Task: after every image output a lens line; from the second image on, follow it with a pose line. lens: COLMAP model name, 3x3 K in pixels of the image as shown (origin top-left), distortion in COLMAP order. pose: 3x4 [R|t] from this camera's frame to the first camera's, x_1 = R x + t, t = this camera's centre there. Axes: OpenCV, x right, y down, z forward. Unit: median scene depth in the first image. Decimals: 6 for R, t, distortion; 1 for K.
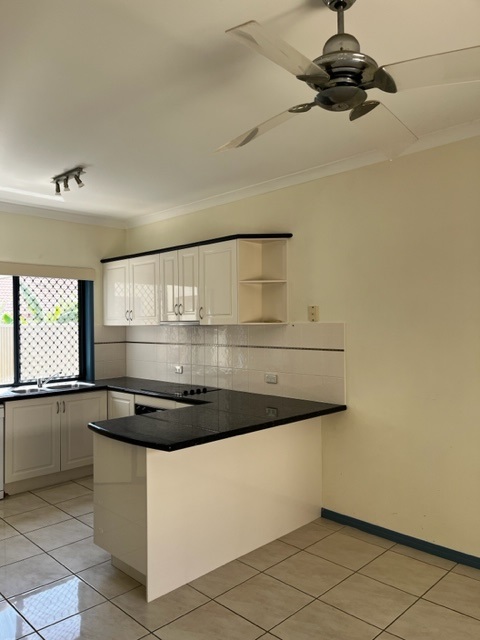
lens RADIAL K [[490.2, 0, 237.1], [0, 490.2, 322.3], [0, 0, 1]] dist [0.033473, -0.006978]
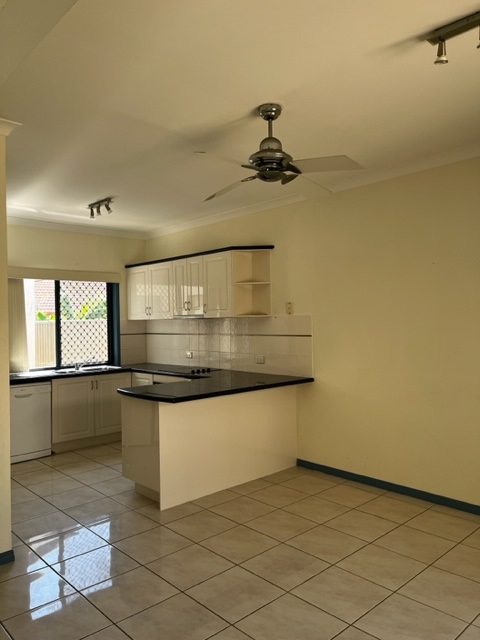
lens RADIAL K [[492.6, 0, 246.4], [0, 492.6, 317.5], [0, 0, 1]] dist [0.041336, 0.000041]
pose [[0.999555, -0.008608, -0.028565, 0.068529], [0.008524, 0.999959, -0.003032, 0.008837], [0.028590, 0.002787, 0.999587, -0.258564]]
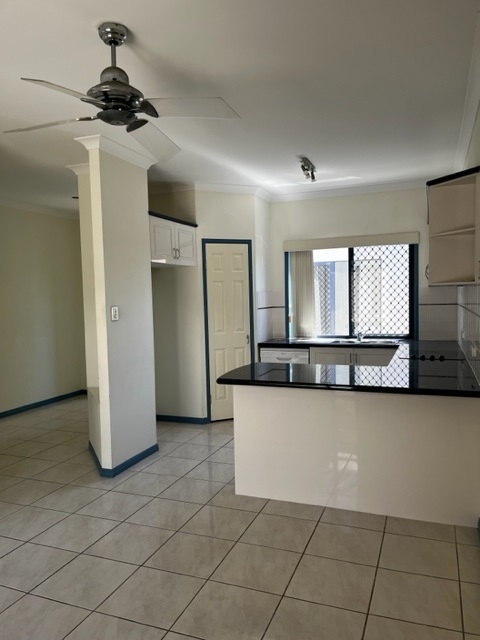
lens RADIAL K [[487.7, 0, 241.0], [0, 487.7, 323.8], [0, 0, 1]] dist [0.074767, -0.098026]
pose [[0.396802, 0.056499, -0.916164, 0.630193], [0.020103, 0.997330, 0.070211, 0.003479], [0.917684, -0.046277, 0.394607, 0.306513]]
